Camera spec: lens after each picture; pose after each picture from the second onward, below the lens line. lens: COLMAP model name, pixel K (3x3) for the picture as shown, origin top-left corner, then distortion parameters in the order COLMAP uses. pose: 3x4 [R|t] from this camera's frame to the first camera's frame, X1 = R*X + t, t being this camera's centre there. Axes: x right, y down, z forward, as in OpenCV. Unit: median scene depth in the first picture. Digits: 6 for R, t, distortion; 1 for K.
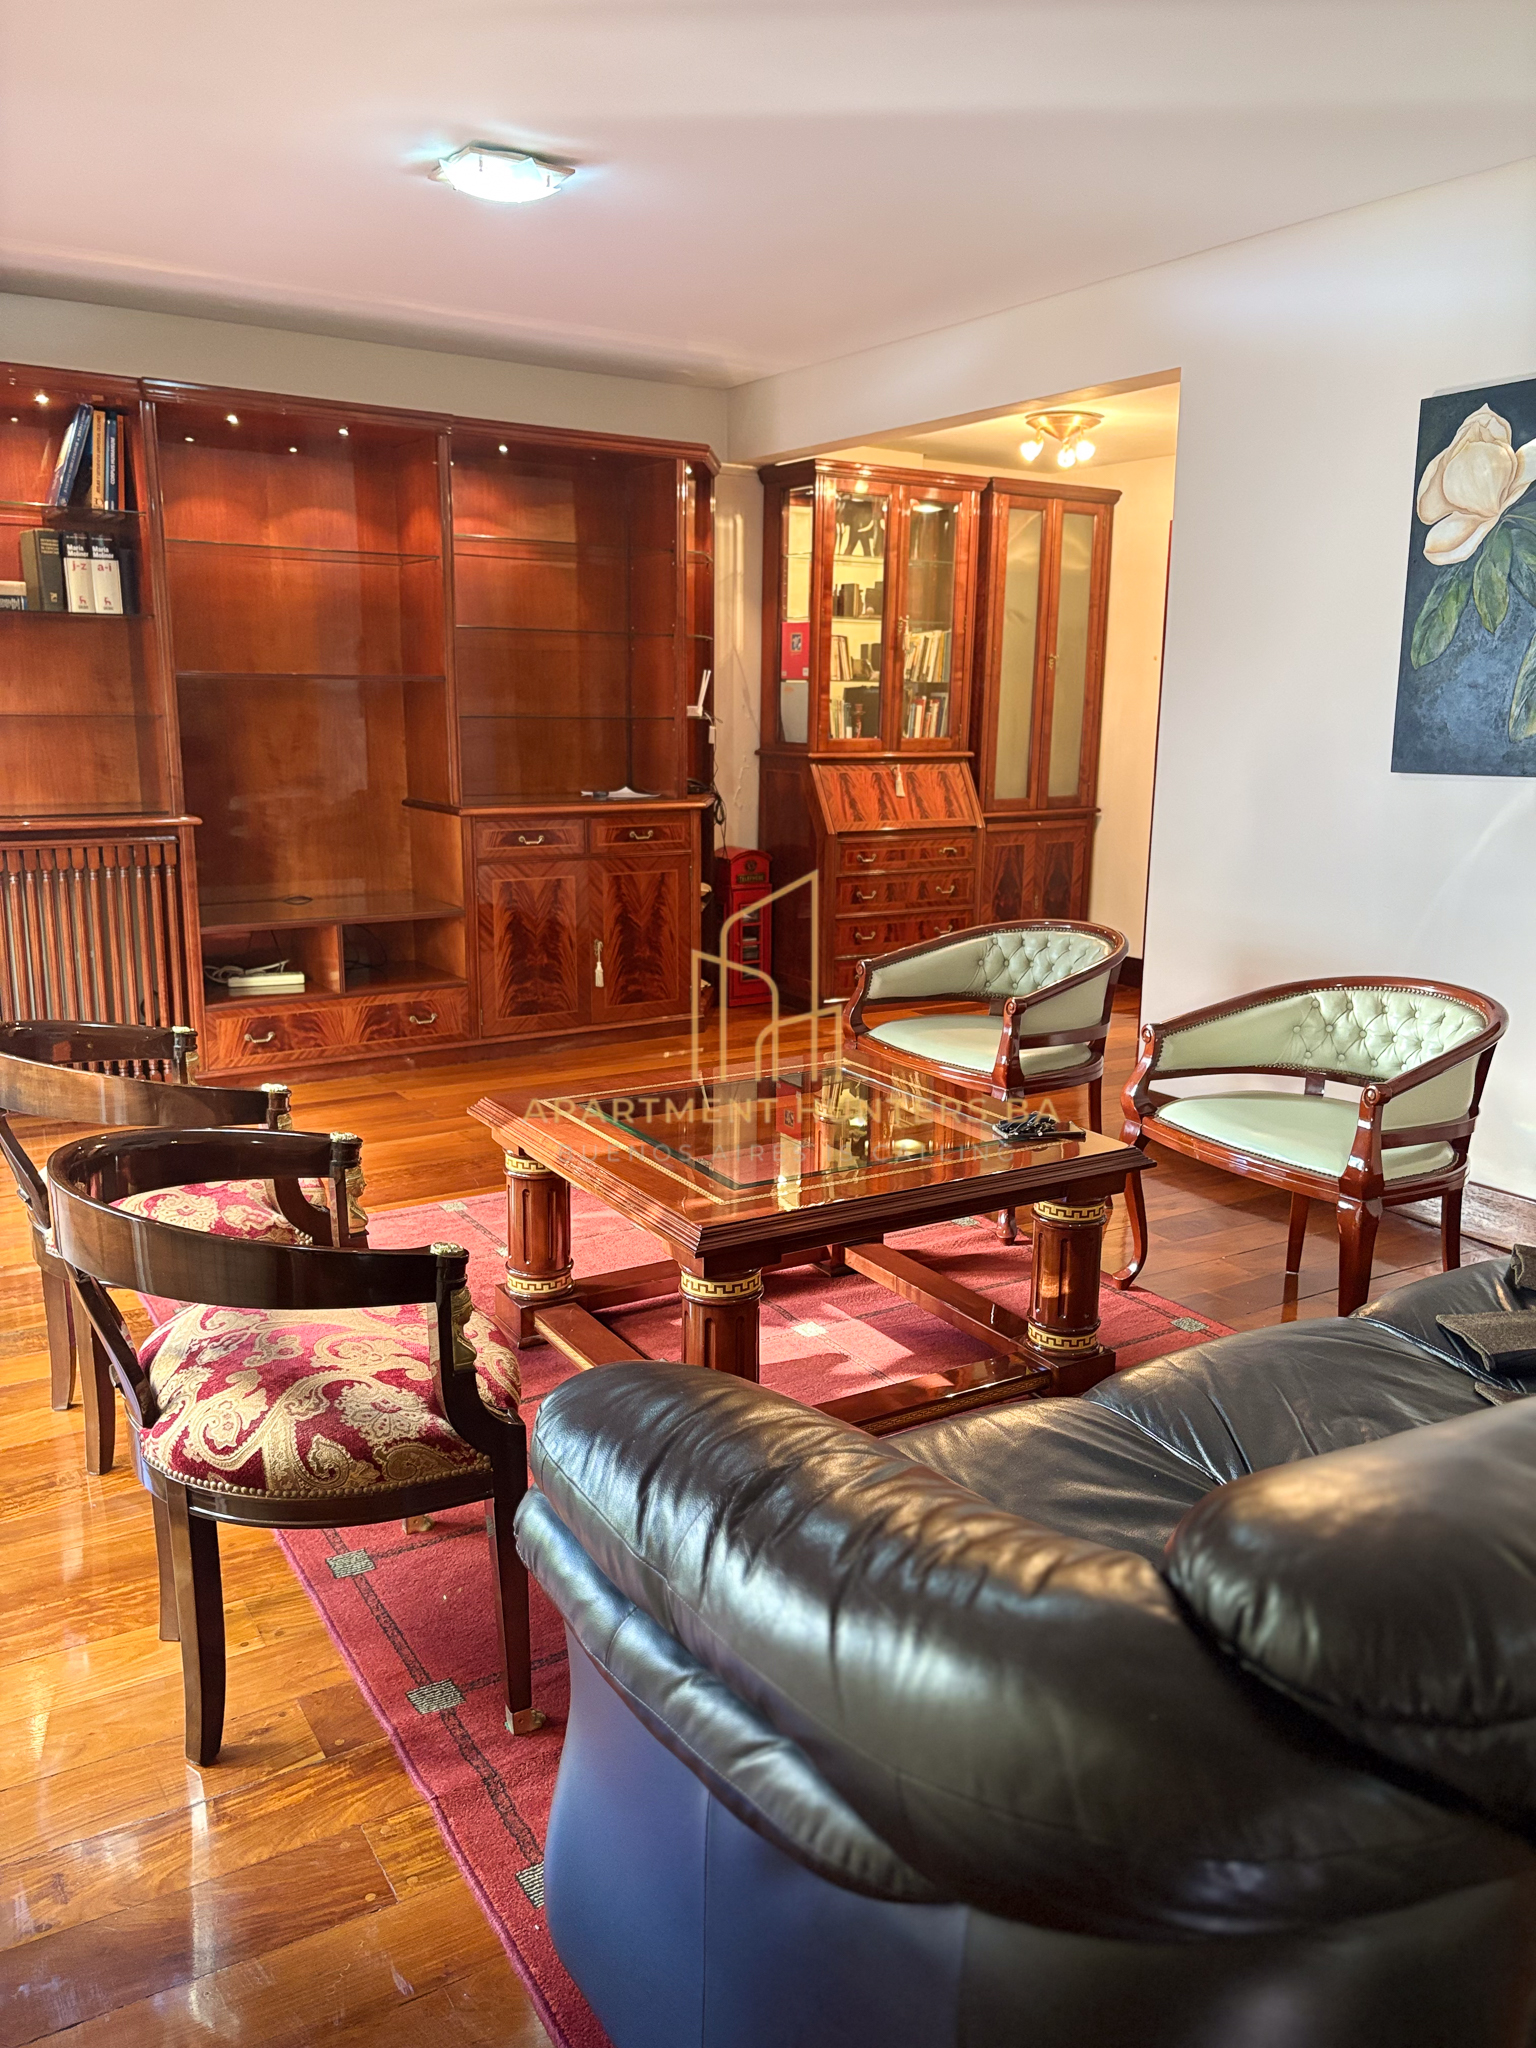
lens RADIAL K [[1552.4, 0, 768.0], [0, 1552.4, 1024.0], [0, 0, 1]] dist [0.022961, -0.015871]
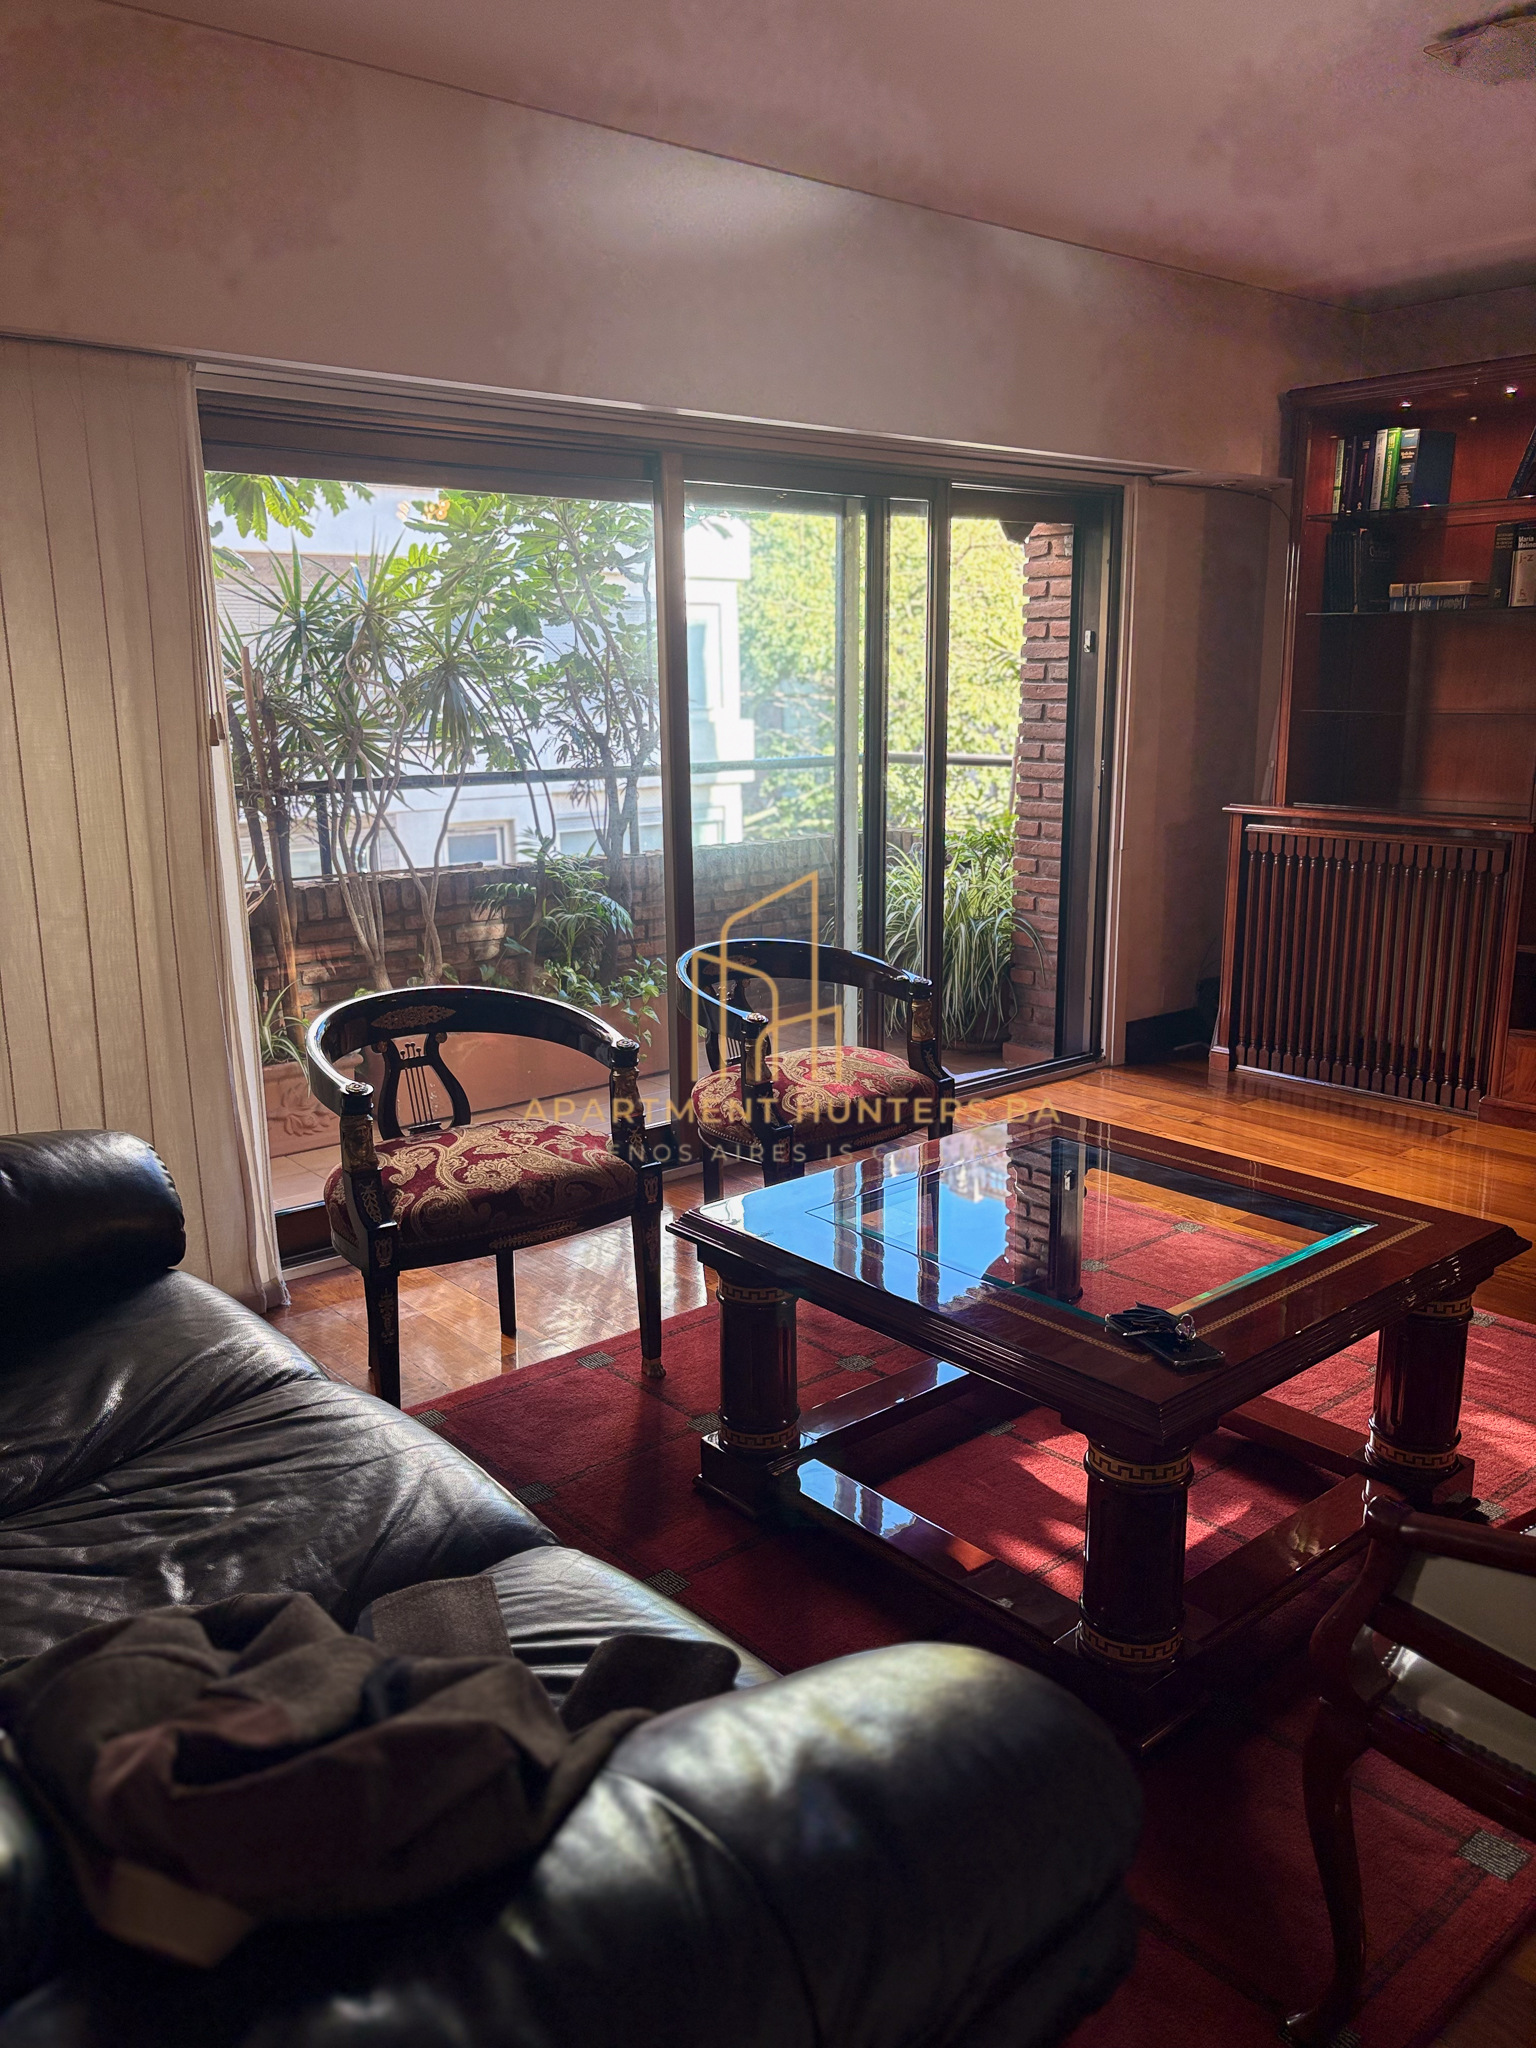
lens RADIAL K [[1552.4, 0, 768.0], [0, 1552.4, 1024.0], [0, 0, 1]] dist [0.022961, -0.015871]
pose [[0.141700, 0.205925, -0.968254, 0.421740], [-0.195074, 0.964752, 0.176632, -0.081998], [0.970499, 0.163852, 0.176876, 0.363594]]
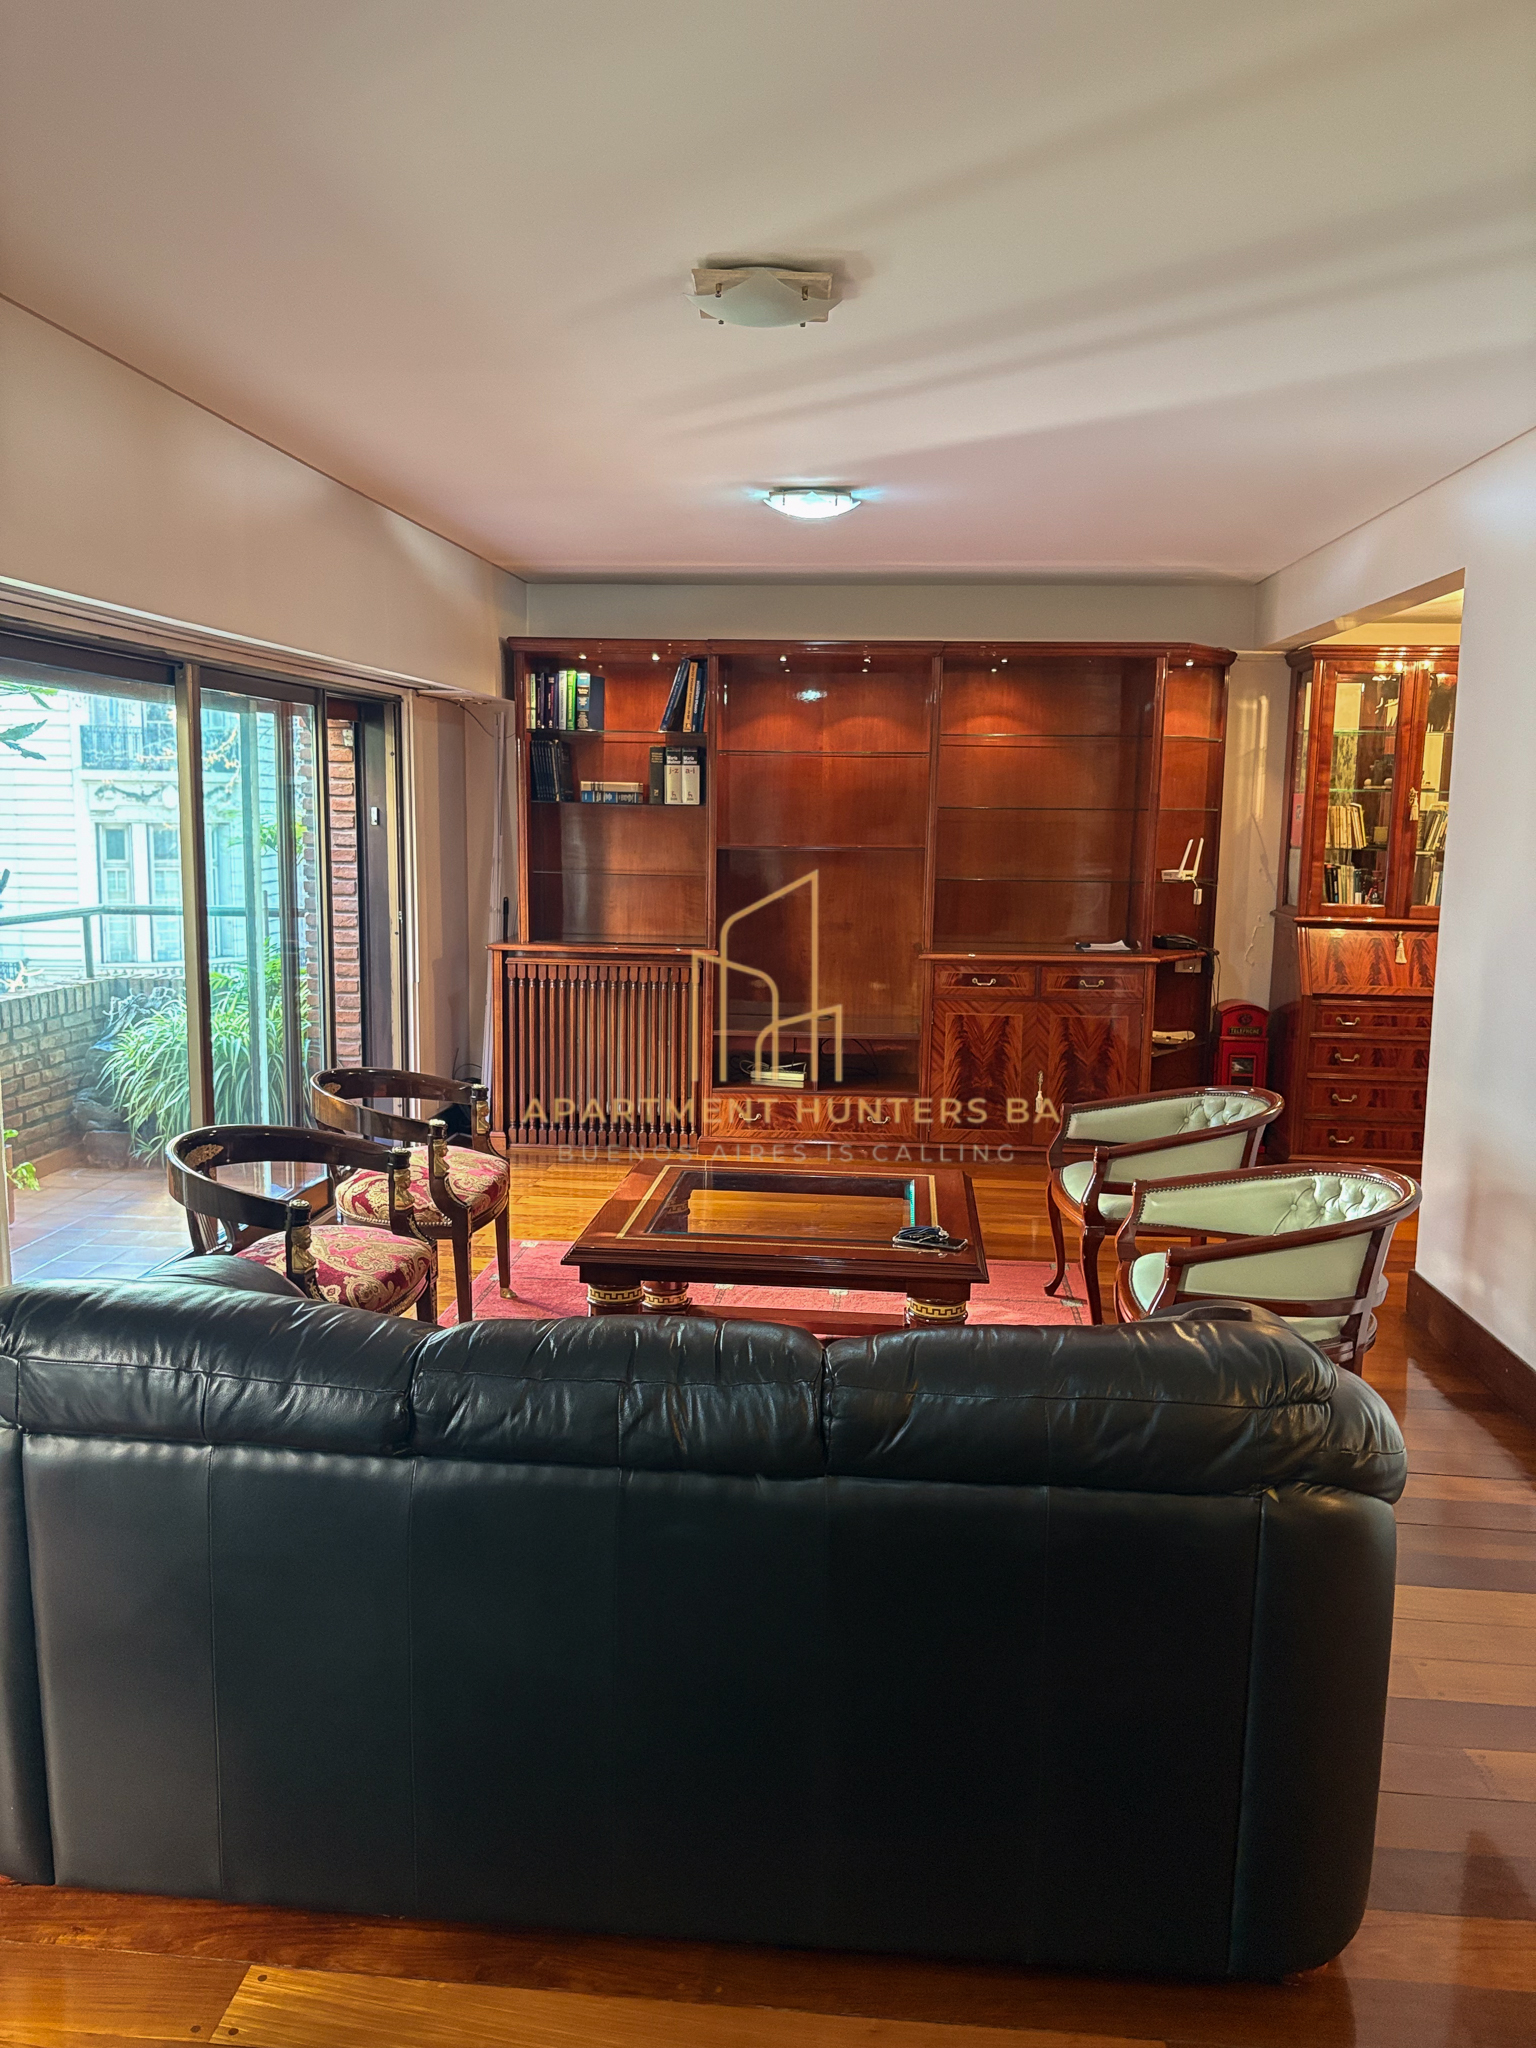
lens RADIAL K [[1552.4, 0, 768.0], [0, 1552.4, 1024.0], [0, 0, 1]] dist [0.022961, -0.015871]
pose [[0.792610, 0.082792, -0.604082, 0.431494], [-0.130441, 0.990825, -0.035354, -0.022492], [0.595612, 0.106819, 0.796138, -0.042396]]
